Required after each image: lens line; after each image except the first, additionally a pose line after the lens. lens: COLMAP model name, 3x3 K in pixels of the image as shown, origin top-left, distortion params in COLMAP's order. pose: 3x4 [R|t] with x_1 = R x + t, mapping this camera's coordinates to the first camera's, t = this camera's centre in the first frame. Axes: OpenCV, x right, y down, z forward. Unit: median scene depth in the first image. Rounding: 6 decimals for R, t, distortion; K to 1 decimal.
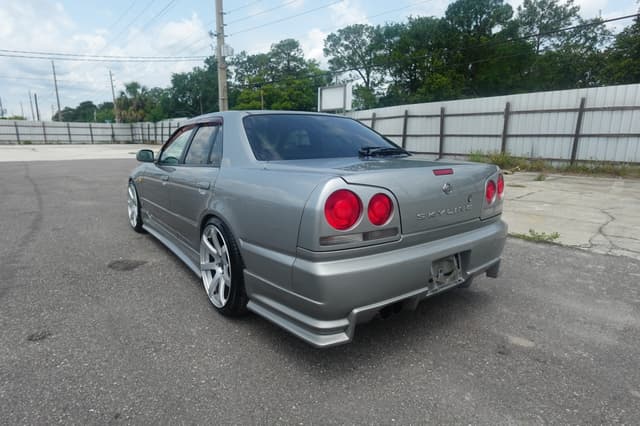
lens RADIAL K [[361.9, 0, 320.2], [0, 361.9, 213.3], [0, 0, 1]] dist [0.001360, 0.000817]
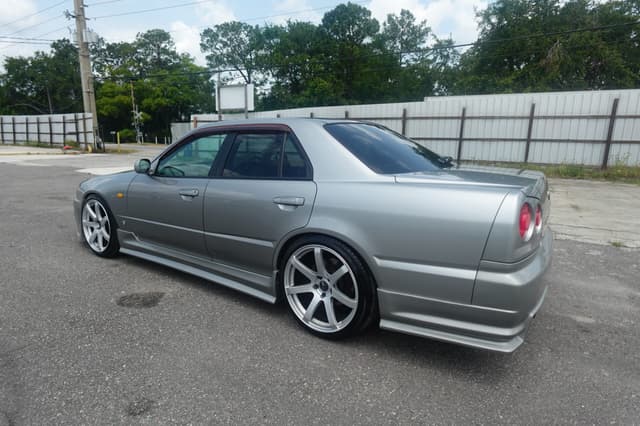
lens RADIAL K [[361.9, 0, 319.5], [0, 361.9, 214.0], [0, 0, 1]] dist [0.001360, 0.000817]
pose [[0.945753, -0.058974, 0.319488, -0.051828], [0.058252, 0.998232, 0.011823, -0.004842], [-0.319620, 0.007429, 0.947517, 0.011439]]
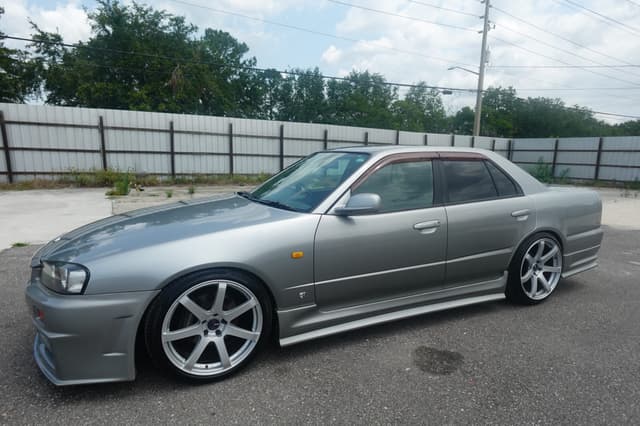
lens RADIAL K [[361.9, 0, 318.6], [0, 361.9, 216.9], [0, 0, 1]] dist [0.001360, 0.000817]
pose [[0.204564, -0.160918, 0.965536, -0.153908], [0.179264, 0.975871, 0.124661, -0.031580], [-0.962298, 0.147585, 0.228475, 0.131184]]
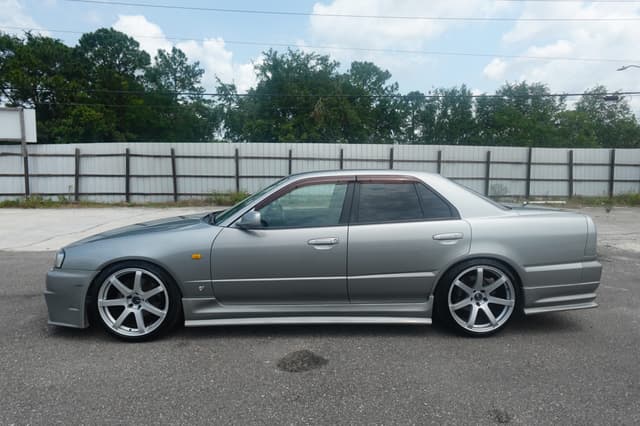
lens RADIAL K [[361.9, 0, 319.7], [0, 361.9, 216.0], [0, 0, 1]] dist [0.001360, 0.000817]
pose [[0.577475, -0.090213, 0.811409, -0.142174], [0.163437, 0.986532, -0.006634, -0.019044], [-0.799882, 0.136445, 0.584442, 0.061981]]
